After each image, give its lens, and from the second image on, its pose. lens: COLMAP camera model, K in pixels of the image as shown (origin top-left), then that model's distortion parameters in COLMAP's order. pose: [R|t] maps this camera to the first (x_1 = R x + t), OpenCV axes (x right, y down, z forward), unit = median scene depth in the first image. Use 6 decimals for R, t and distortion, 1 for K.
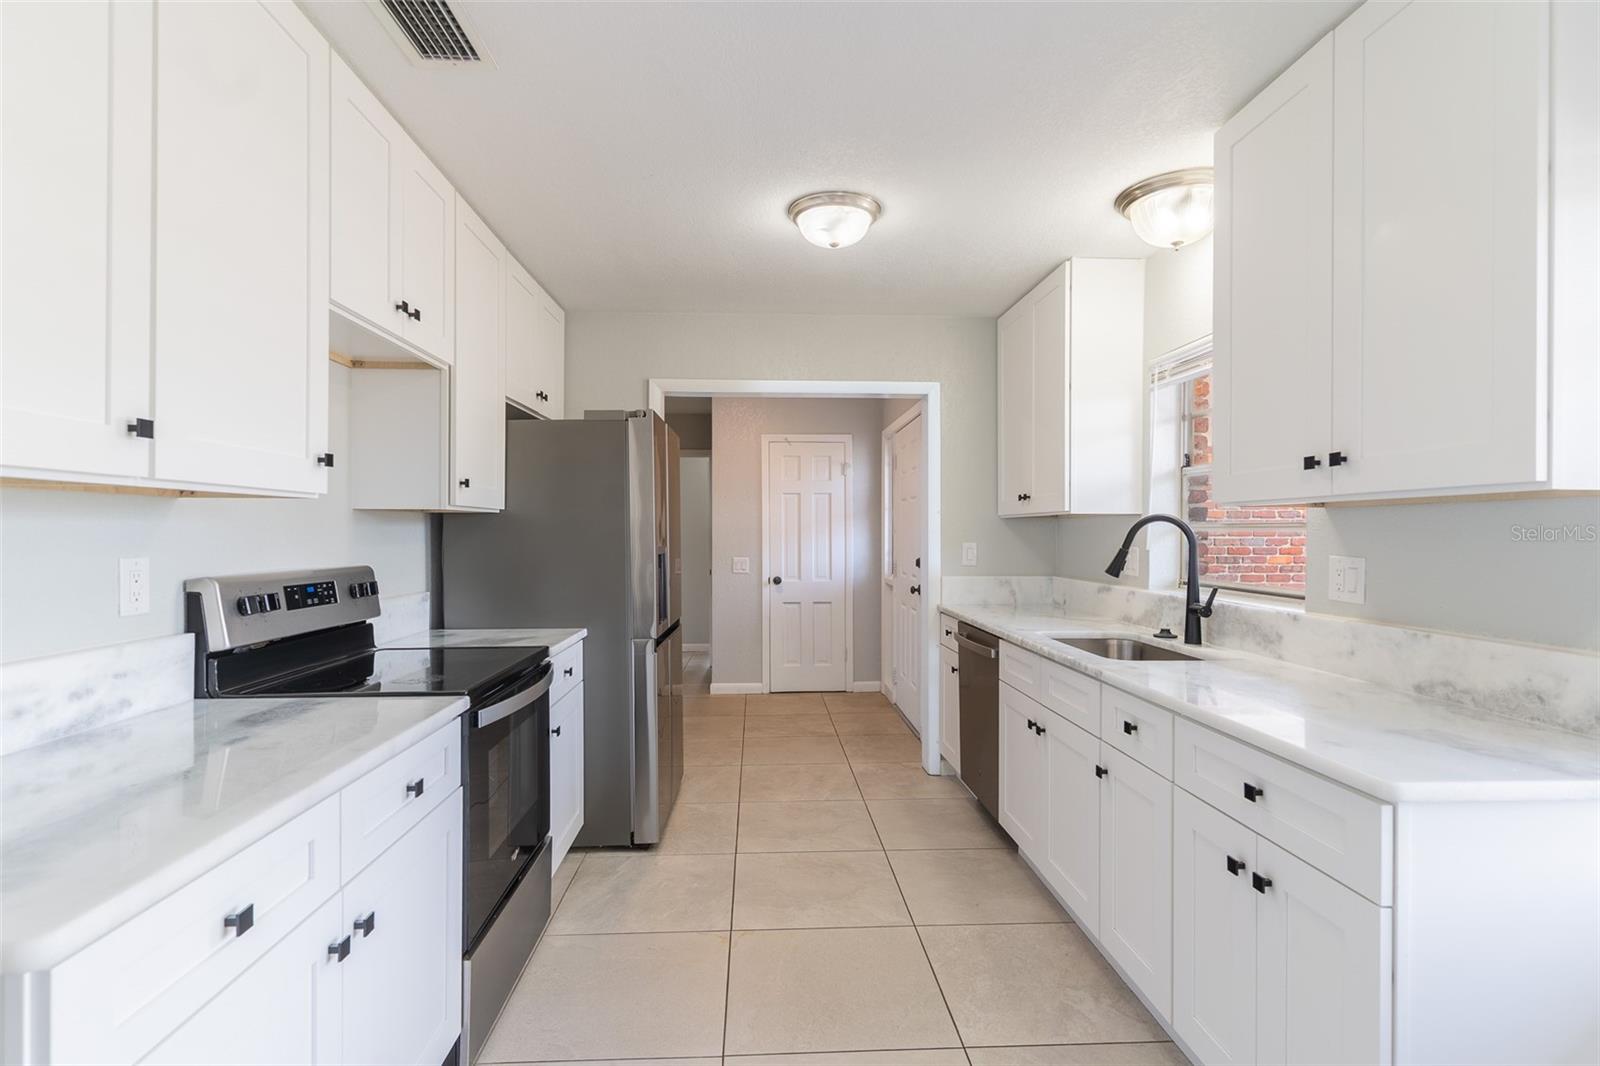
lens RADIAL K [[779.6, 0, 789.4], [0, 779.6, 534.6], [0, 0, 1]] dist [0.002842, 0.000610]
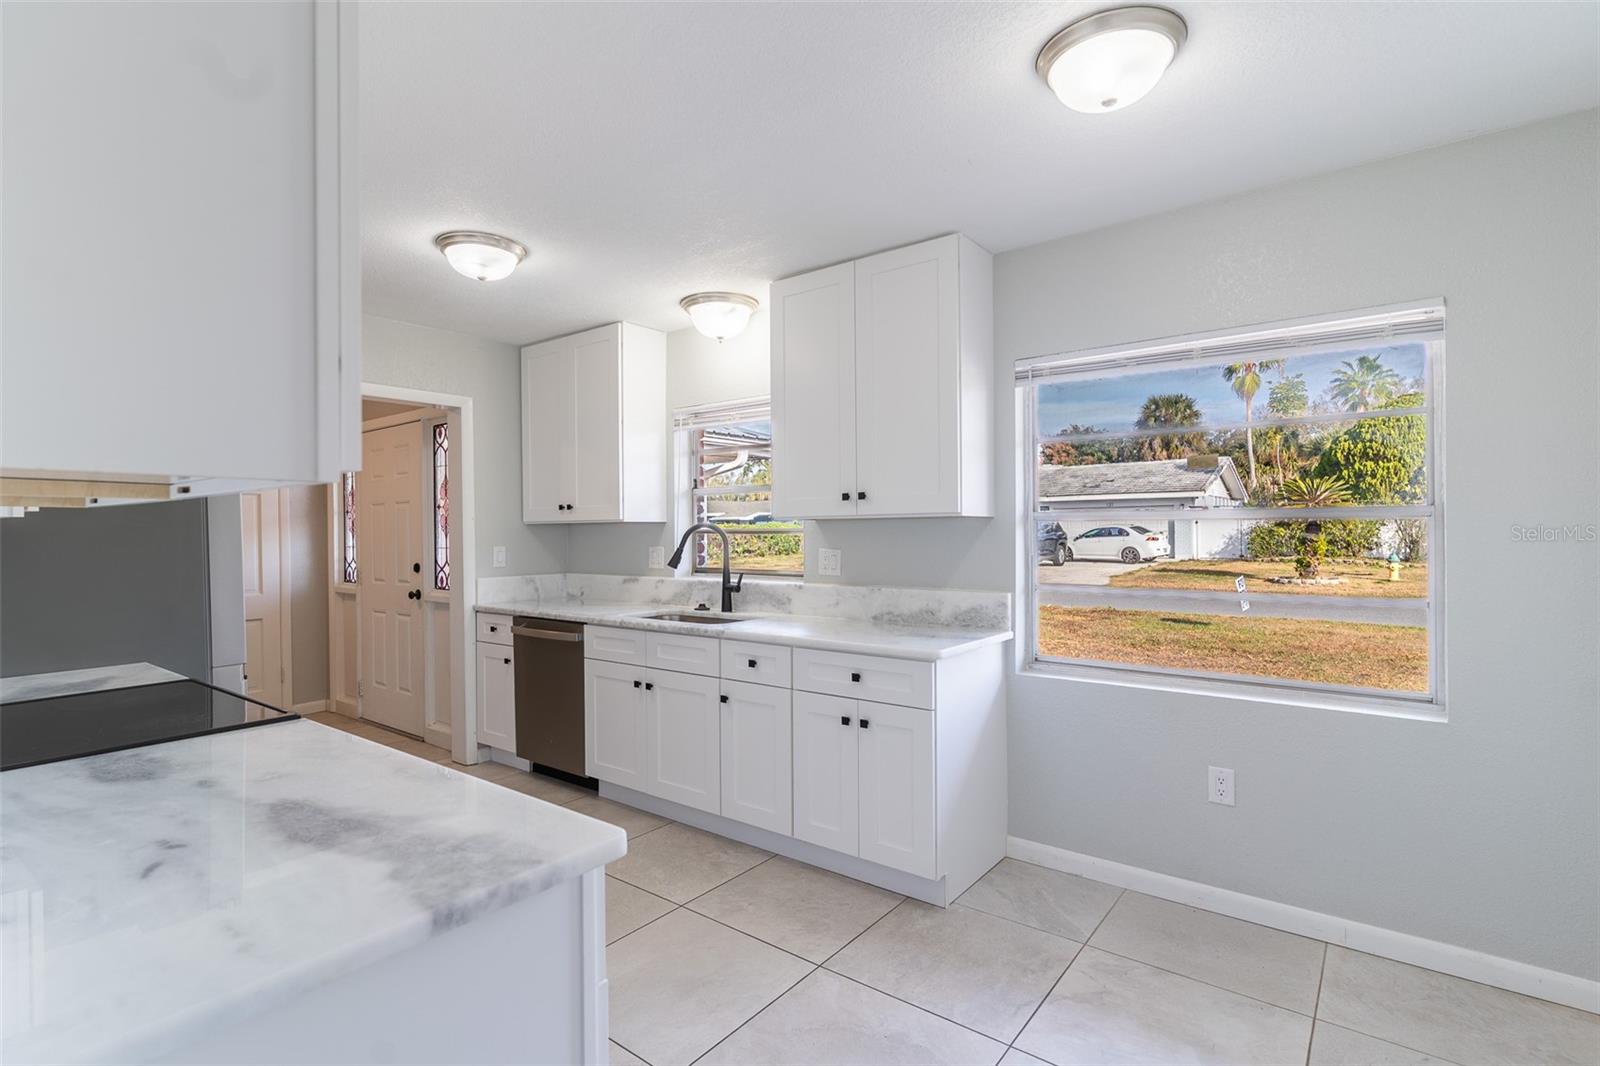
lens RADIAL K [[769.1, 0, 800.0], [0, 769.1, 533.0], [0, 0, 1]] dist [-0.000671, -0.000045]
pose [[0.649899, -0.009035, 0.759967, -0.496296], [0.011897, 0.999928, 0.001714, -0.008690], [-0.759927, 0.007927, 0.649960, -0.046626]]
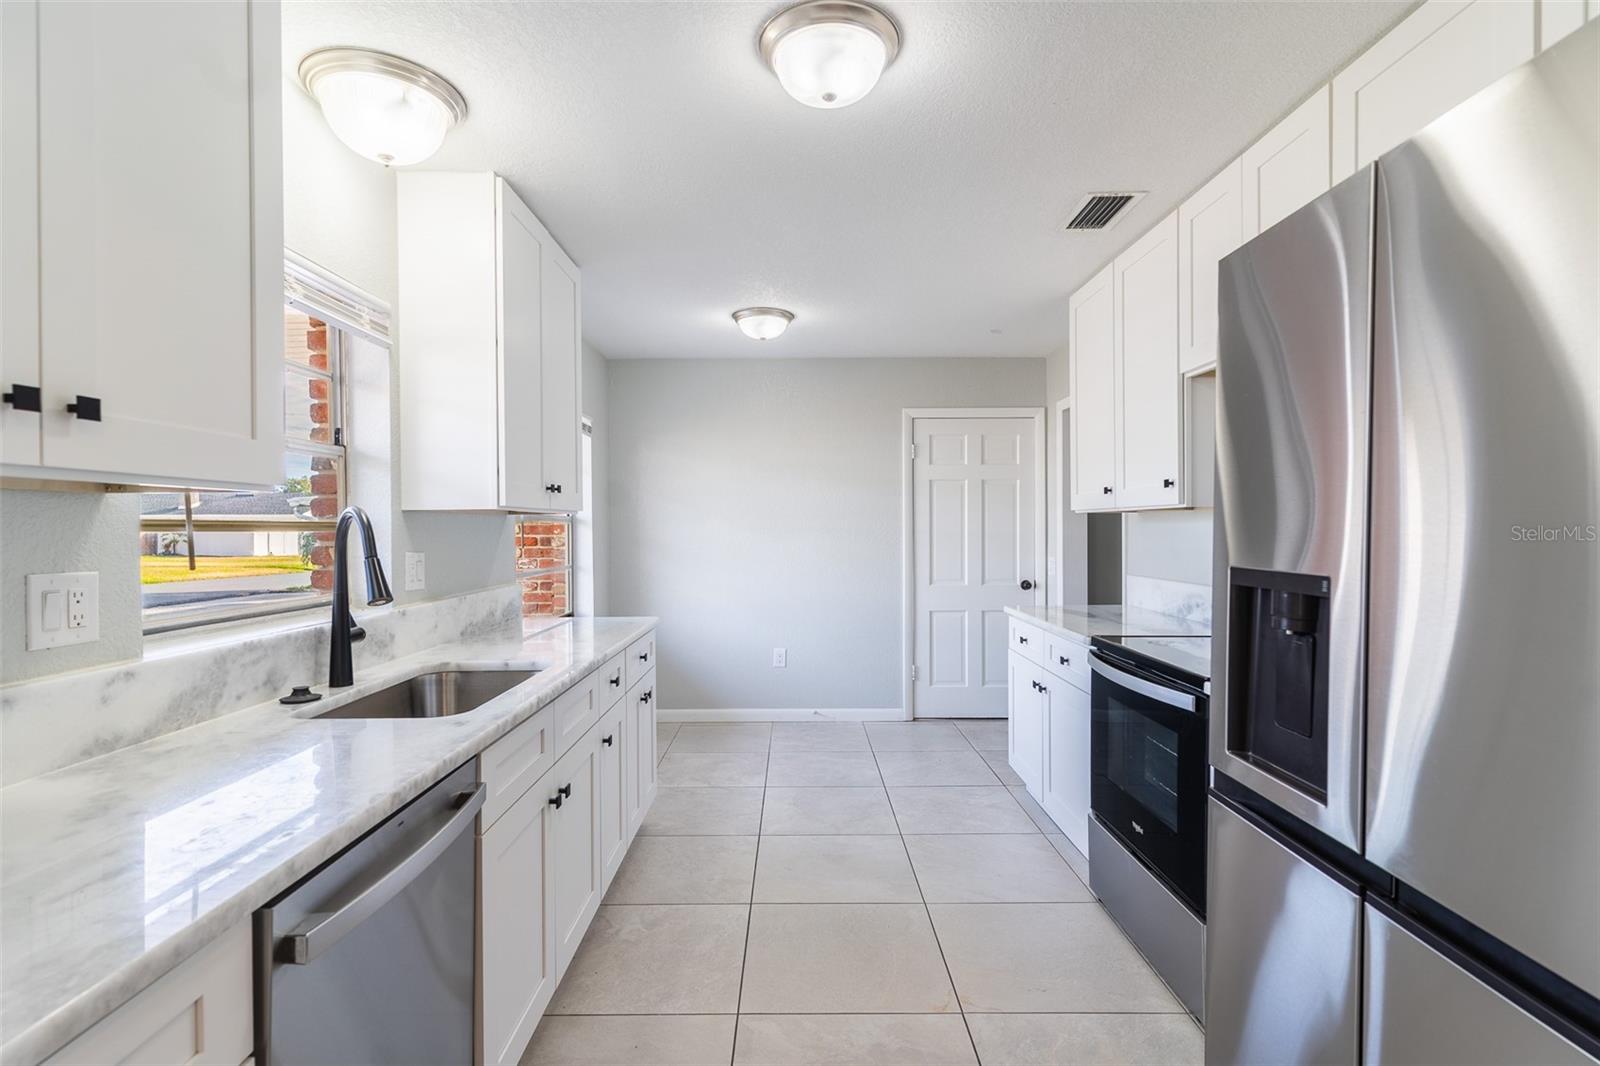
lens RADIAL K [[779.6, 0, 789.4], [0, 779.6, 534.6], [0, 0, 1]] dist [0.002842, 0.000610]
pose [[-0.998752, 0.004021, 0.049787, 0.061301], [0.004544, 0.999936, 0.010395, -0.007134], [-0.049742, 0.010609, -0.998706, 1.725407]]
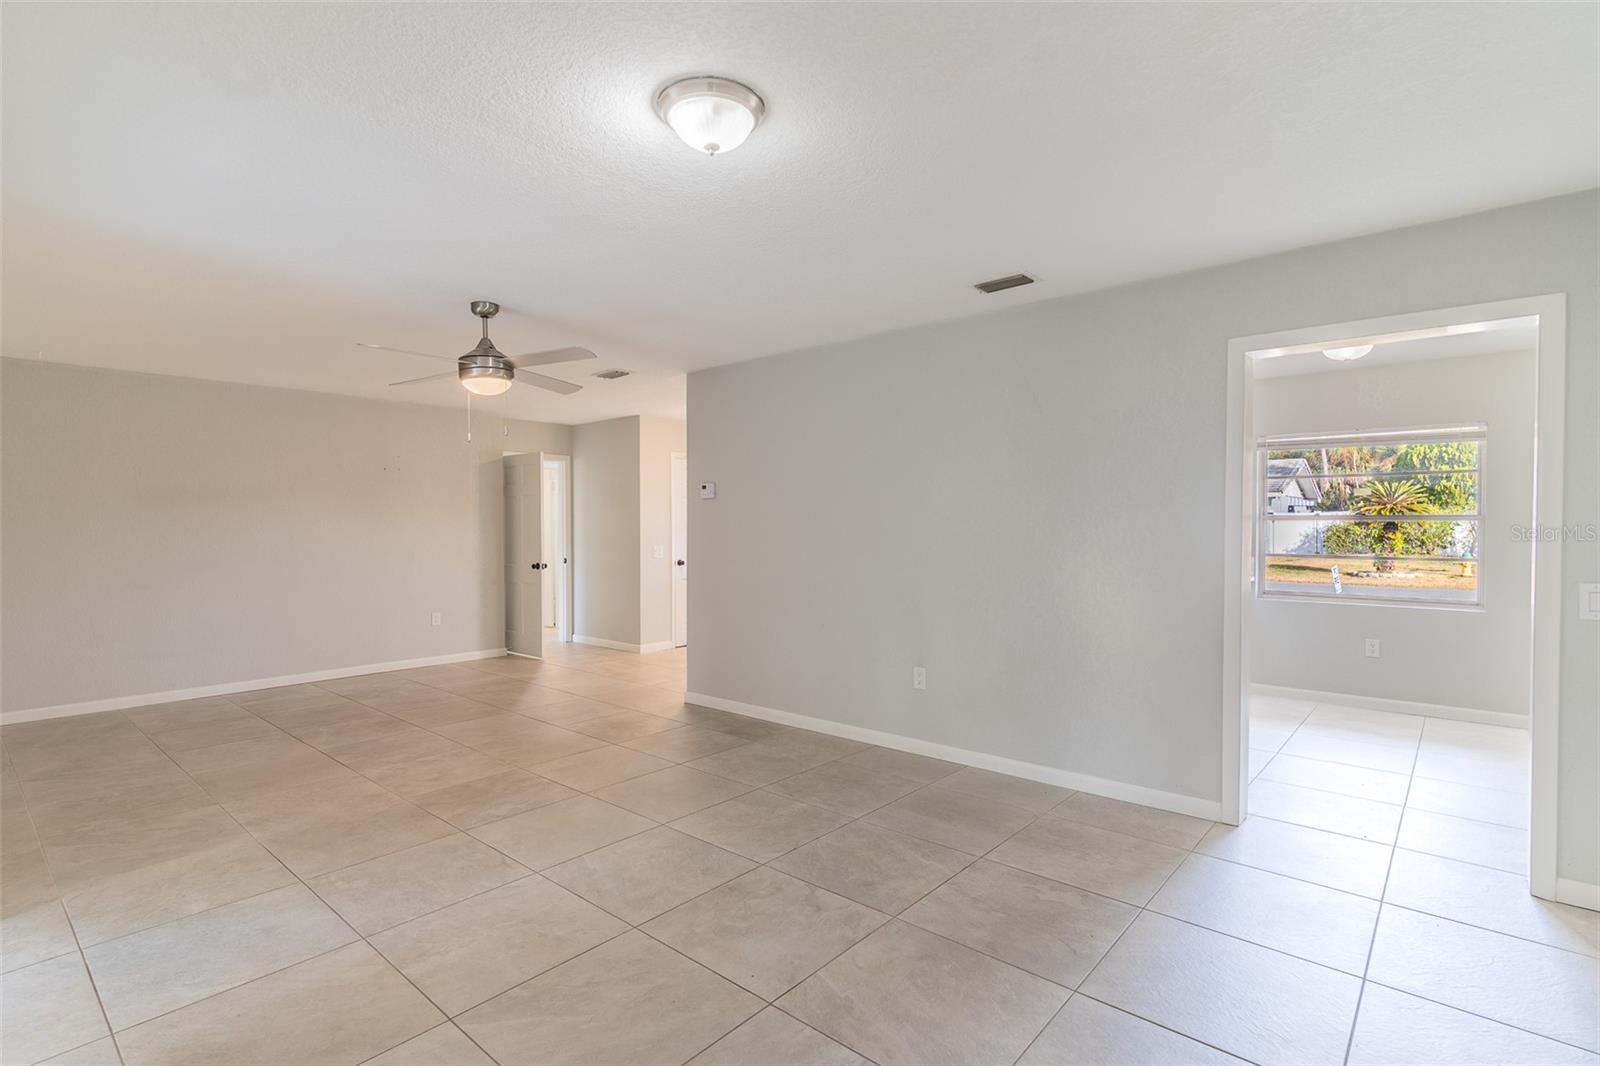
lens RADIAL K [[779.6, 0, 789.4], [0, 779.6, 534.6], [0, 0, 1]] dist [0.002842, 0.000610]
pose [[0.693239, -0.008843, 0.720653, -1.628057], [0.002194, 0.999946, 0.010160, -0.006988], [-0.720704, -0.005462, 0.693221, -0.115141]]
